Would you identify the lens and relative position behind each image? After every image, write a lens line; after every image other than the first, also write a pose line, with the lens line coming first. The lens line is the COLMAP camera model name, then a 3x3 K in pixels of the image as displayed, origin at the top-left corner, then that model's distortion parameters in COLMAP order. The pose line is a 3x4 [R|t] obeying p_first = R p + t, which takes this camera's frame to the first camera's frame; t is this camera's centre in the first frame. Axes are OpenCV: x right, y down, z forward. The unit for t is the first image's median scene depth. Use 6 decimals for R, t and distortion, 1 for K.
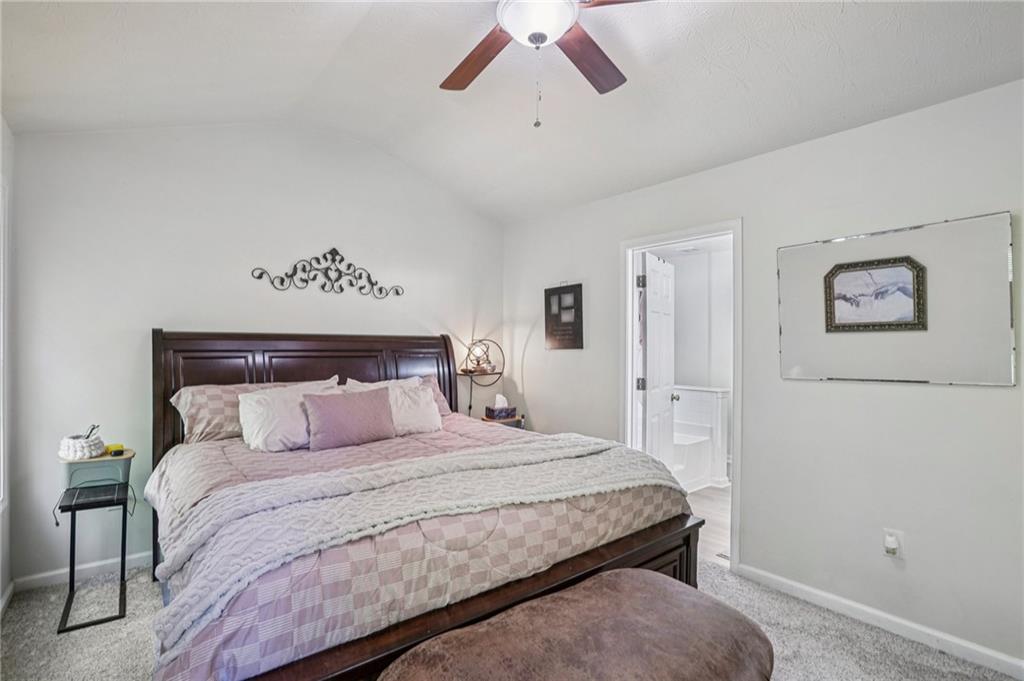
lens RADIAL K [[476.7, 0, 512.0], [0, 476.7, 340.5], [0, 0, 1]] dist [-0.057515, 0.000033]
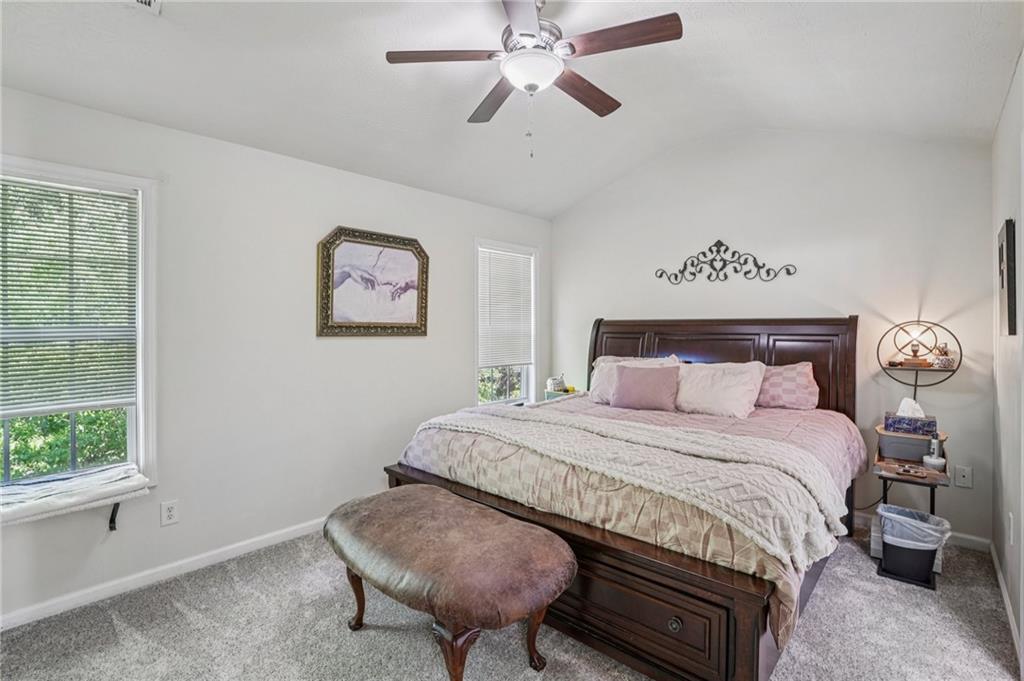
lens RADIAL K [[477.4, 0, 515.0], [0, 477.4, 326.3], [0, 0, 1]] dist [-0.057252, 0.000008]
pose [[0.178084, -0.005356, -0.984001, 0.613917], [0.010210, 0.999941, -0.003595, 0.003032], [0.983962, -0.009406, 0.178128, 0.339288]]
